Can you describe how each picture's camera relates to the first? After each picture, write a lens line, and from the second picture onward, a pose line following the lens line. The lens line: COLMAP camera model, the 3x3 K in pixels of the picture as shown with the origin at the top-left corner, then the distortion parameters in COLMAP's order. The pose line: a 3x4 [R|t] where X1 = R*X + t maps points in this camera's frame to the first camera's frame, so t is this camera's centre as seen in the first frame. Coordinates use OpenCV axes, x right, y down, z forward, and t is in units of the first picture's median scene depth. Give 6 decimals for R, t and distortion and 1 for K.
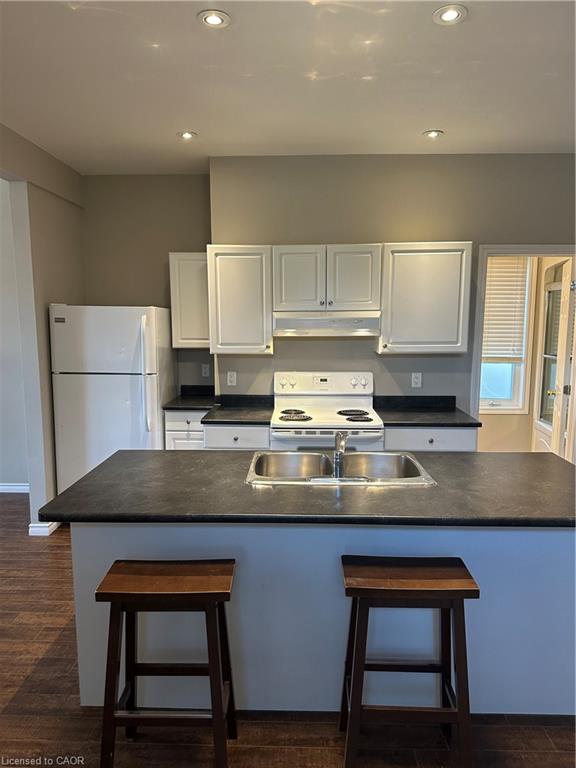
lens RADIAL K [[537.1, 0, 288.1], [0, 537.1, 386.0], [0, 0, 1]] dist [0.035690, -0.049958]
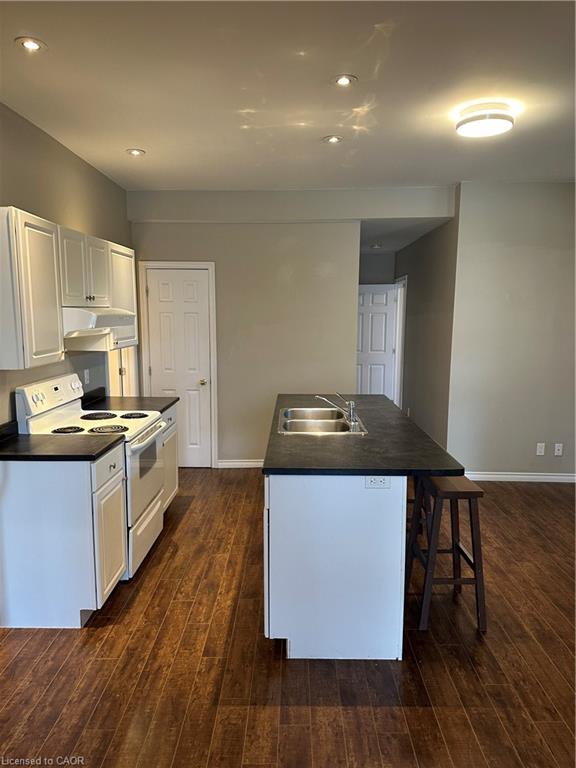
lens RADIAL K [[537.1, 0, 287.6], [0, 537.1, 387.6], [0, 0, 1]] dist [0.035690, -0.049958]
pose [[-0.008215, -0.139483, 0.990190, -0.792013], [0.118724, 0.983084, 0.139467, -0.089597], [-0.992893, 0.118705, 0.008484, 0.642538]]
